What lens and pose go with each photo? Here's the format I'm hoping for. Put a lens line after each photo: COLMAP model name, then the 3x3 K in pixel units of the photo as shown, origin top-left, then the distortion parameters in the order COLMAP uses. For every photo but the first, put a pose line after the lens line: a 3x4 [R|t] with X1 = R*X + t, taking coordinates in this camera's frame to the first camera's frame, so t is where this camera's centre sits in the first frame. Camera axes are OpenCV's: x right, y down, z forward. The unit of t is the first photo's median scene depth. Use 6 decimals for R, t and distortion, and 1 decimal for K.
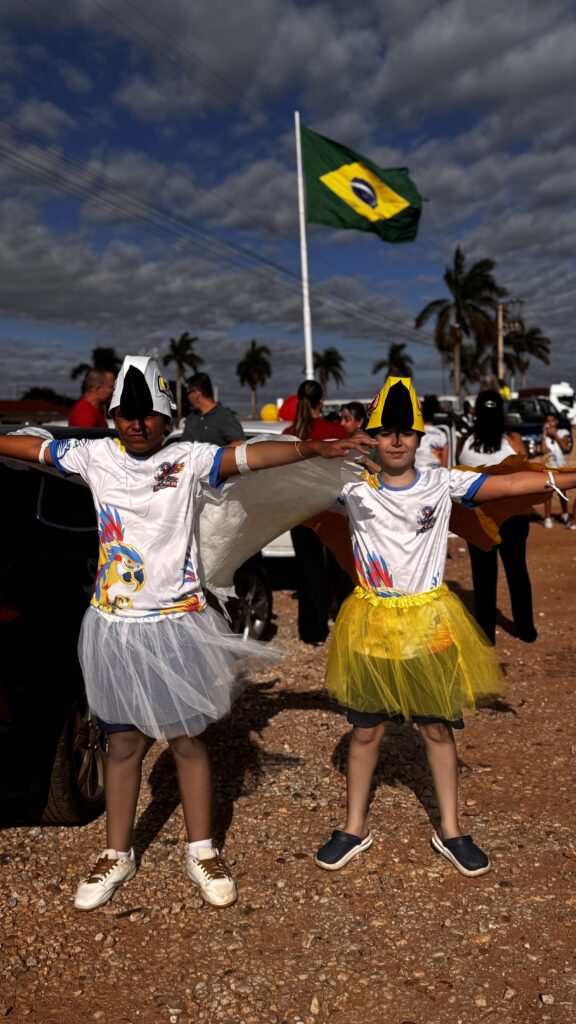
lens RADIAL K [[1062.1, 0, 288.0], [0, 1062.1, 512.0], [0, 0, 1]] dist [0.196387, -0.464596]
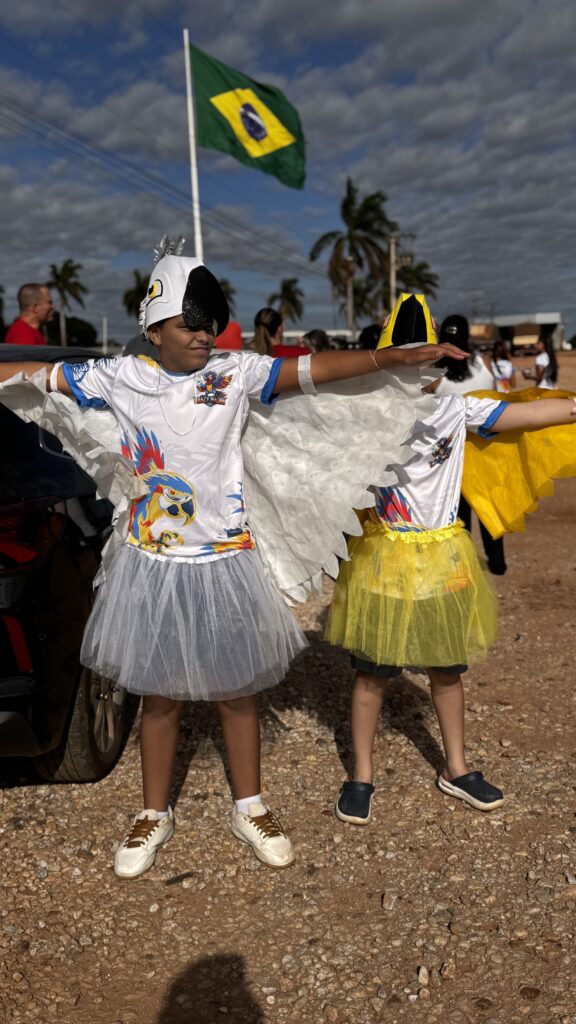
lens RADIAL K [[1052.5, 0, 288.0], [0, 1052.5, 512.0], [0, 0, 1]] dist [0.204407, -0.510628]
pose [[0.992886, -0.008295, 0.118781, -0.122769], [0.001067, 0.998150, 0.060785, 0.006098], [-0.119066, -0.060226, 0.991058, 0.088047]]
